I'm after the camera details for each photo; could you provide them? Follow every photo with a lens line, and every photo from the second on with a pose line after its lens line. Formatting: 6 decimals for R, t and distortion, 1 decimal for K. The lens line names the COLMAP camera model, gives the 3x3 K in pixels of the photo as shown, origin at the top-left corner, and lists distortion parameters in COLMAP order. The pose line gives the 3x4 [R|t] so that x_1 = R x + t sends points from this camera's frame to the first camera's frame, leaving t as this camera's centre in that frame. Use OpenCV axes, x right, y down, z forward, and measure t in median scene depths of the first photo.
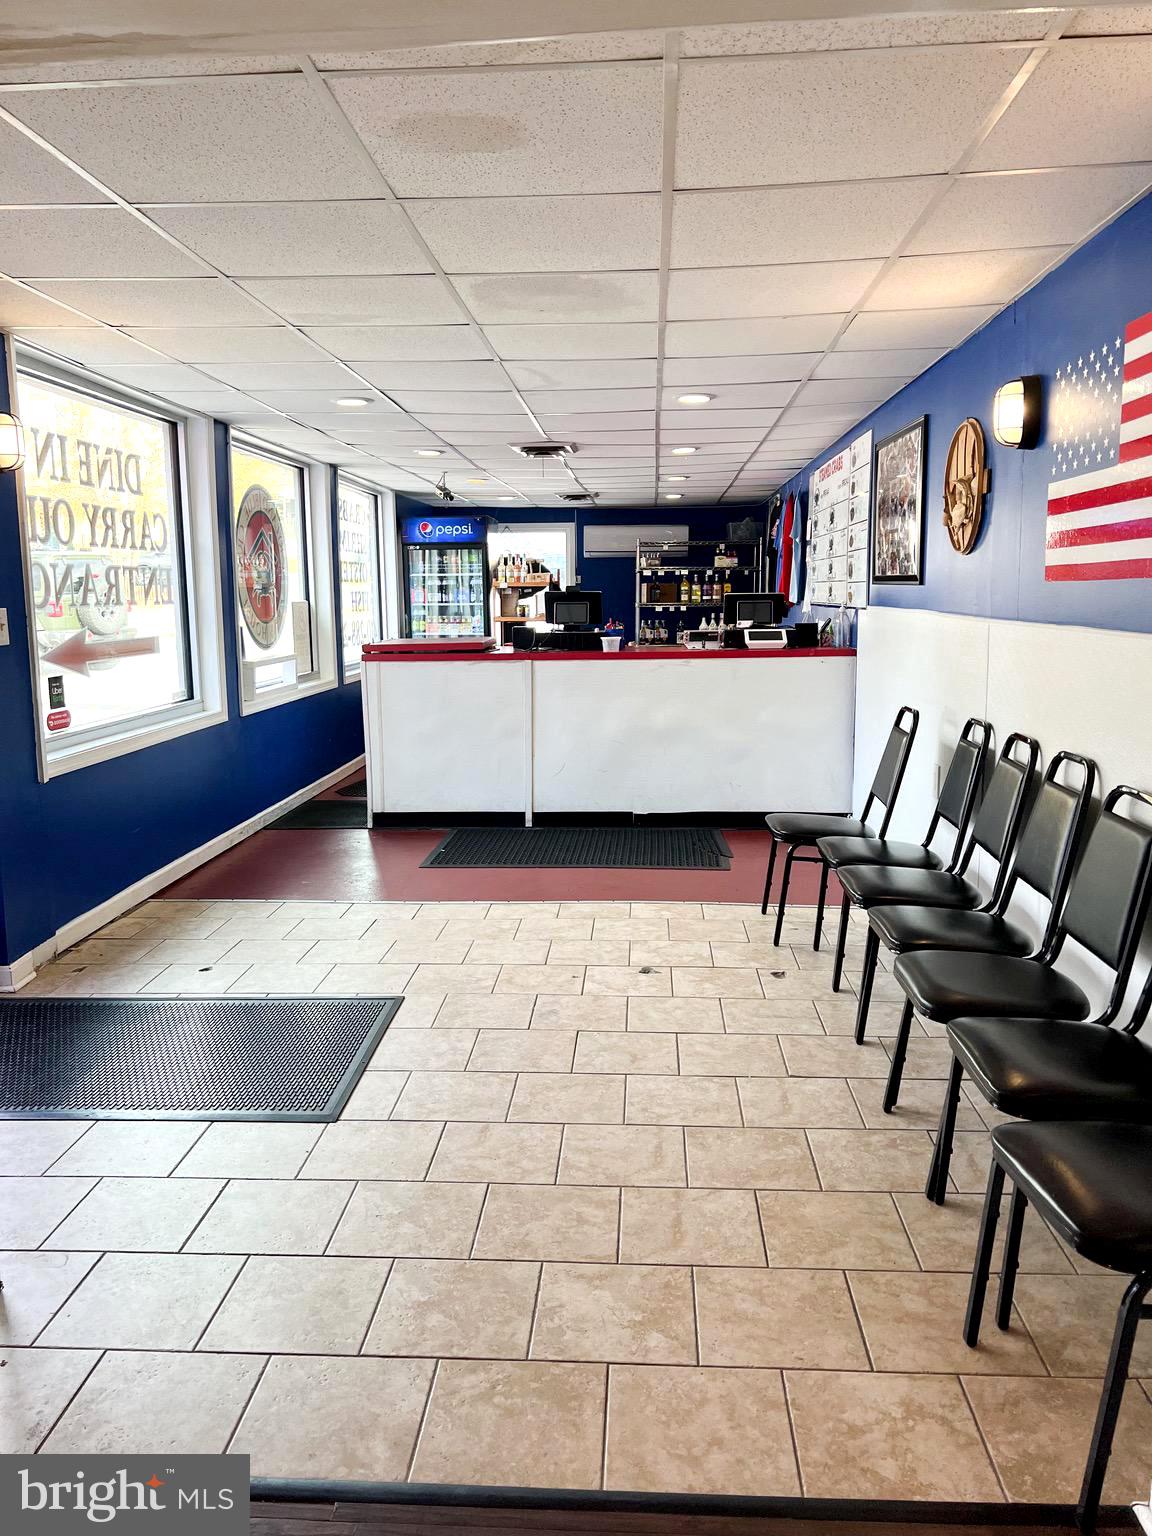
lens RADIAL K [[1168.3, 0, 567.7], [0, 1168.3, 766.0], [0, 0, 1]] dist [0.031447, -0.043051]
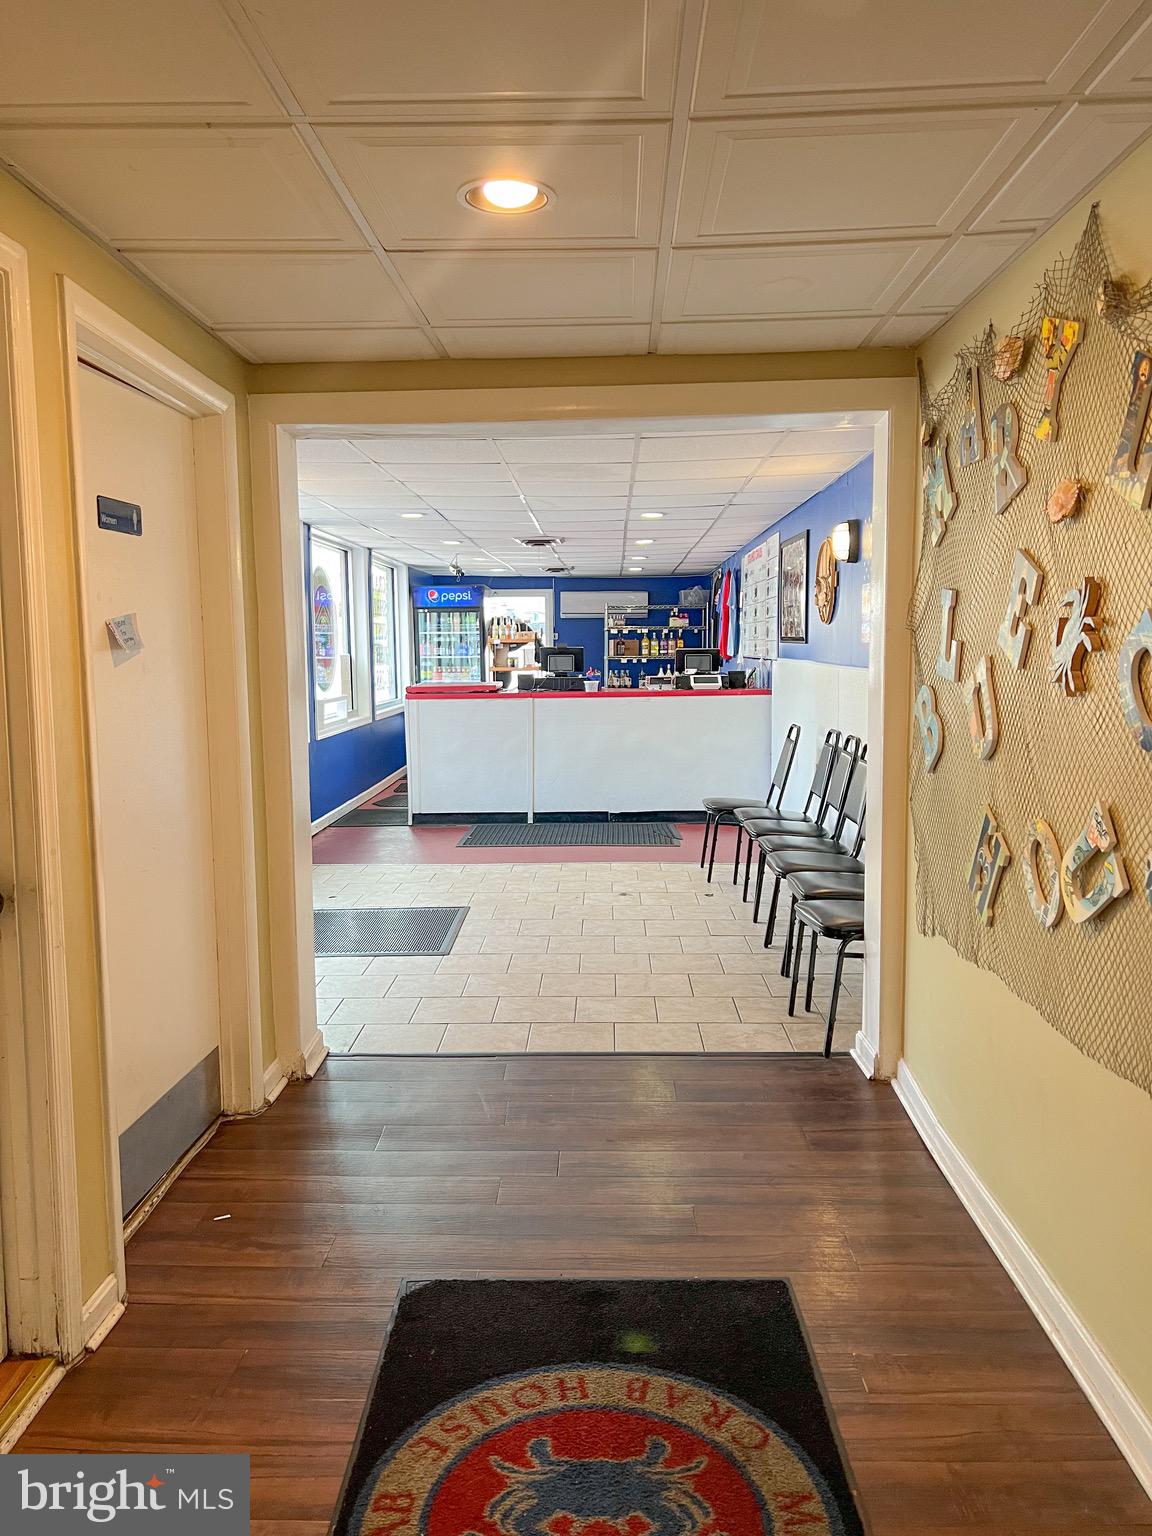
lens RADIAL K [[1168.3, 0, 579.6], [0, 1168.3, 771.1], [0, 0, 1]] dist [0.031447, -0.043051]
pose [[0.999012, -0.003639, 0.044295, -0.036111], [0.005439, 0.999161, -0.040584, 0.047232], [-0.044110, 0.040785, 0.998194, -0.332974]]
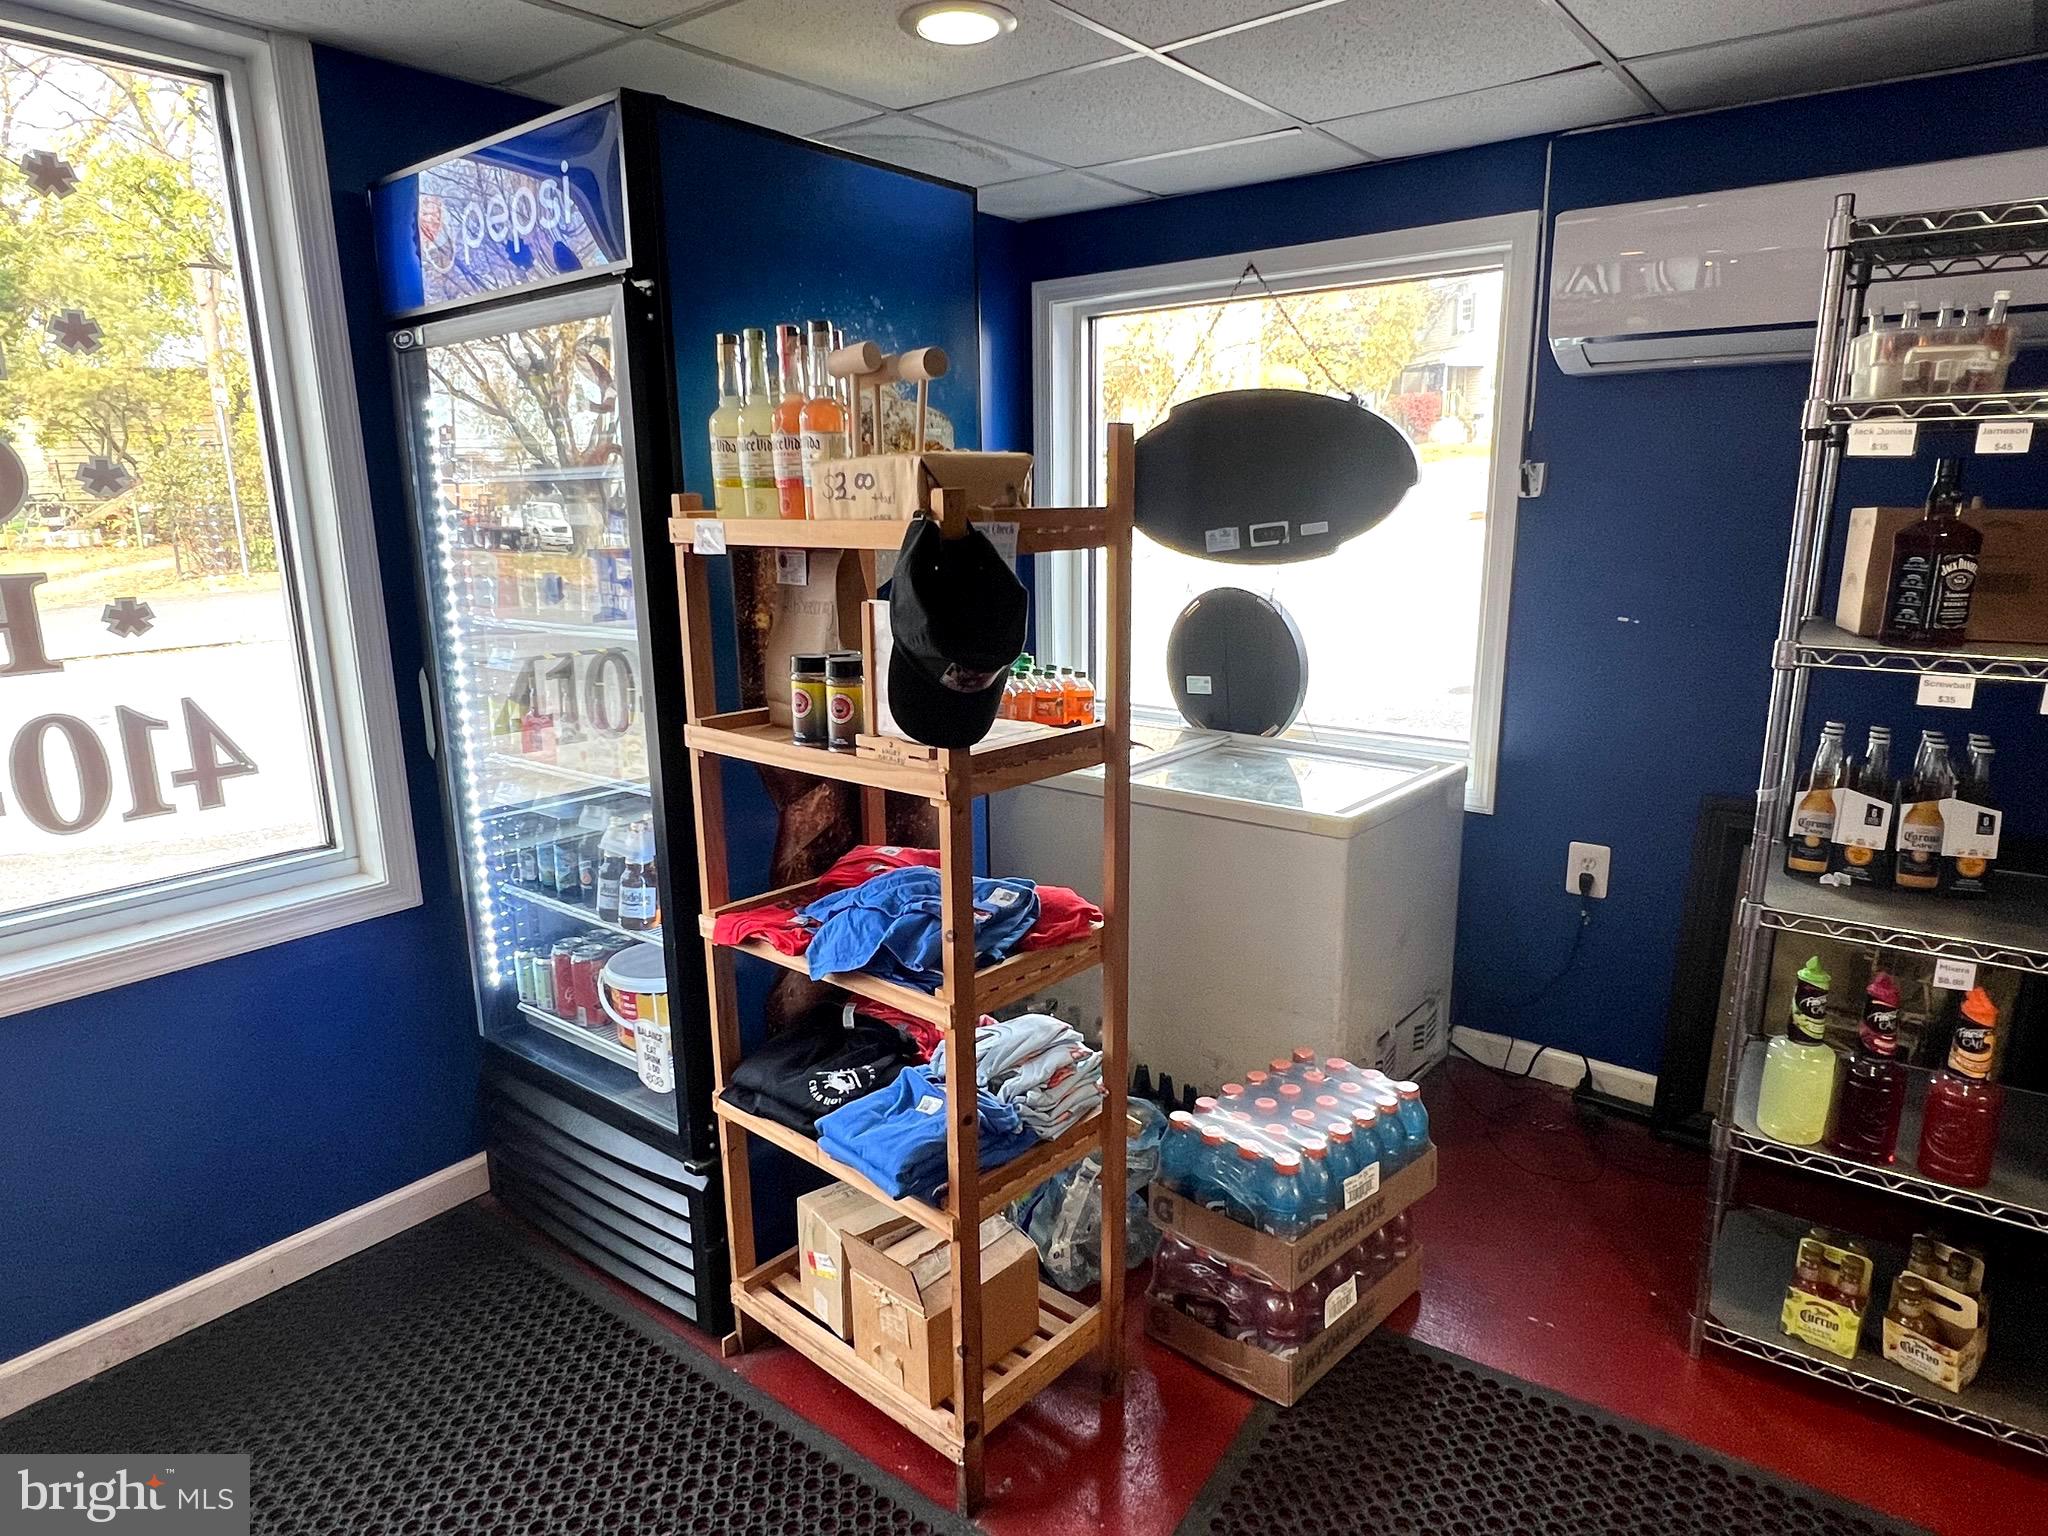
lens RADIAL K [[1237.1, 0, 1024.4], [0, 1237.1, 775.4], [0, 0, 1]] dist [-0.005007, -0.000961]
pose [[0.827216, 0.125123, -0.547775, 0.115917], [-0.078039, 0.991026, 0.108521, -0.223311], [0.556438, -0.047023, 0.829557, 1.372106]]
